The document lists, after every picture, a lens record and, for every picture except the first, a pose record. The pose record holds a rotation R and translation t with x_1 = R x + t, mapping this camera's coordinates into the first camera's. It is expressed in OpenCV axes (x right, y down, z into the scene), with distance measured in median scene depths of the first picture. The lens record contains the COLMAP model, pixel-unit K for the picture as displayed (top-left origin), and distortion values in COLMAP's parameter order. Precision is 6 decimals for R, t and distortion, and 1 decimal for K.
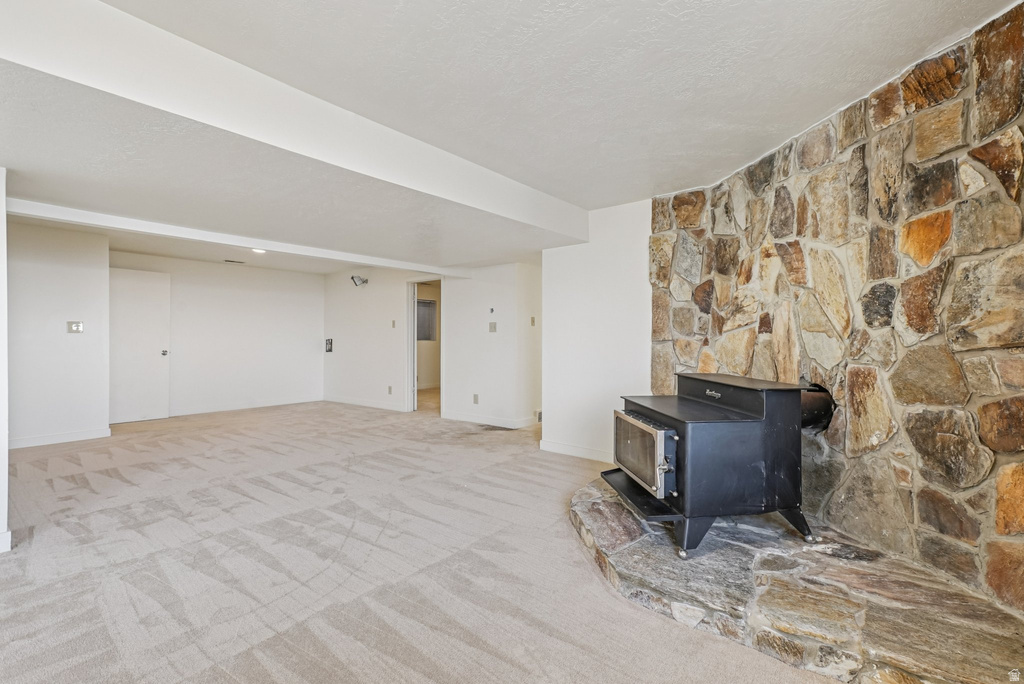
lens RADIAL K [[469.3, 0, 509.1], [0, 469.3, 332.9], [0, 0, 1]] dist [0.017537, -0.001388]
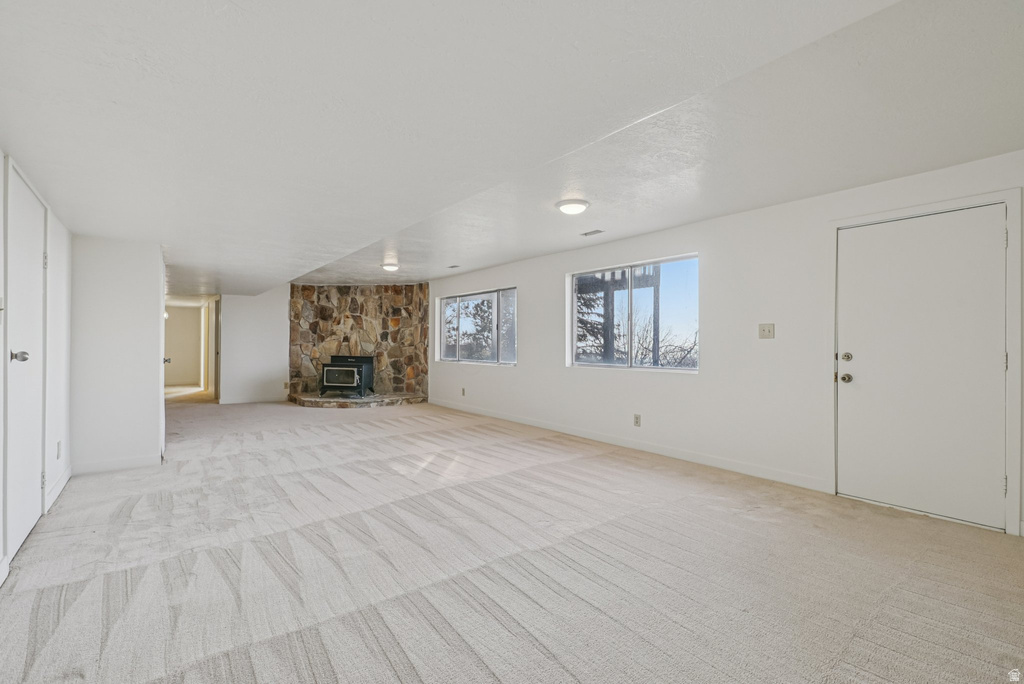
lens RADIAL K [[469.3, 0, 510.4], [0, 469.3, 340.9], [0, 0, 1]] dist [0.017537, -0.001388]
pose [[0.259264, 0.005461, 0.965791, -2.464874], [-0.016429, 0.999864, -0.001244, -0.025137], [-0.965667, -0.015545, 0.259319, -0.968129]]
